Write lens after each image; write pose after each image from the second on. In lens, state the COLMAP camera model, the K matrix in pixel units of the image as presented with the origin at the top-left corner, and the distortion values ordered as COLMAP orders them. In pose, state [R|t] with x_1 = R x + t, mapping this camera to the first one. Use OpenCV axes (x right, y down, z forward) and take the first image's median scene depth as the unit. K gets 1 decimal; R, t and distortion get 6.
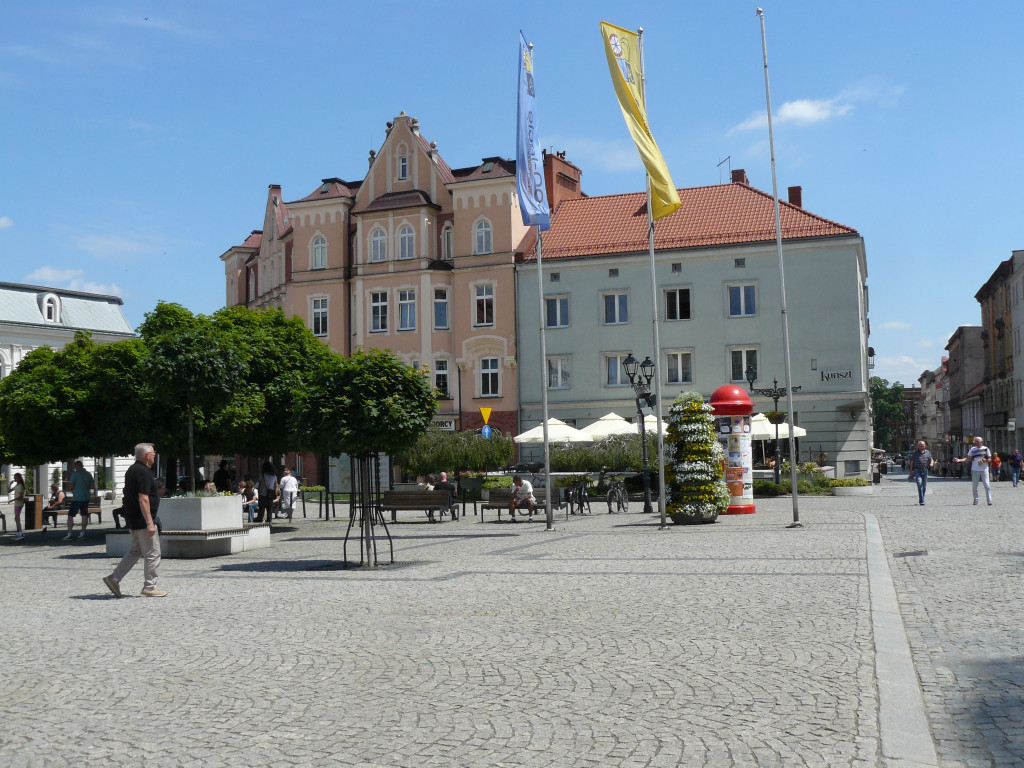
lens RADIAL K [[1169.8, 0, 512.0], [0, 1169.8, 384.0], [0, 0, 1]] dist [-0.123500, -0.008480]
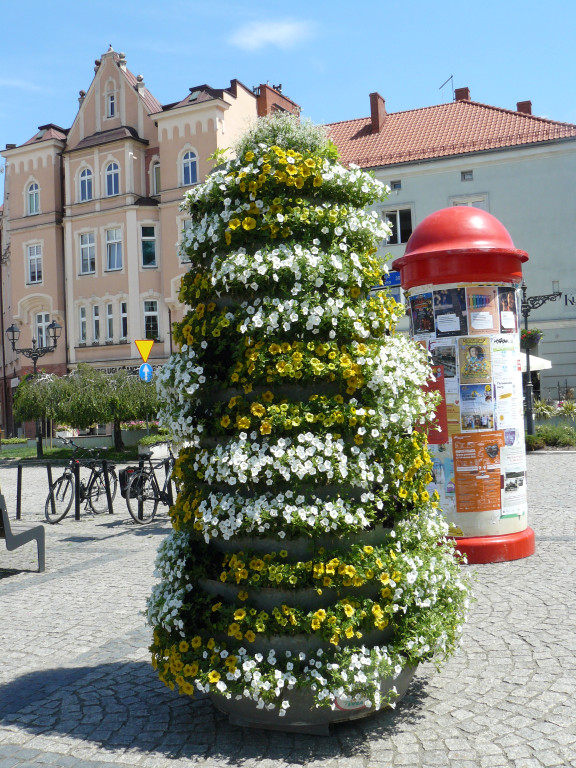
lens RADIAL K [[877.3, 0, 254.0], [0, 877.3, 383.9], [0, 0, 1]] dist [-0.123500, -0.008480]
pose [[0.998546, -0.026265, -0.047075, 0.054764], [0.028349, 0.998622, 0.044156, 0.017718], [0.045850, -0.045426, 0.997915, 0.294685]]
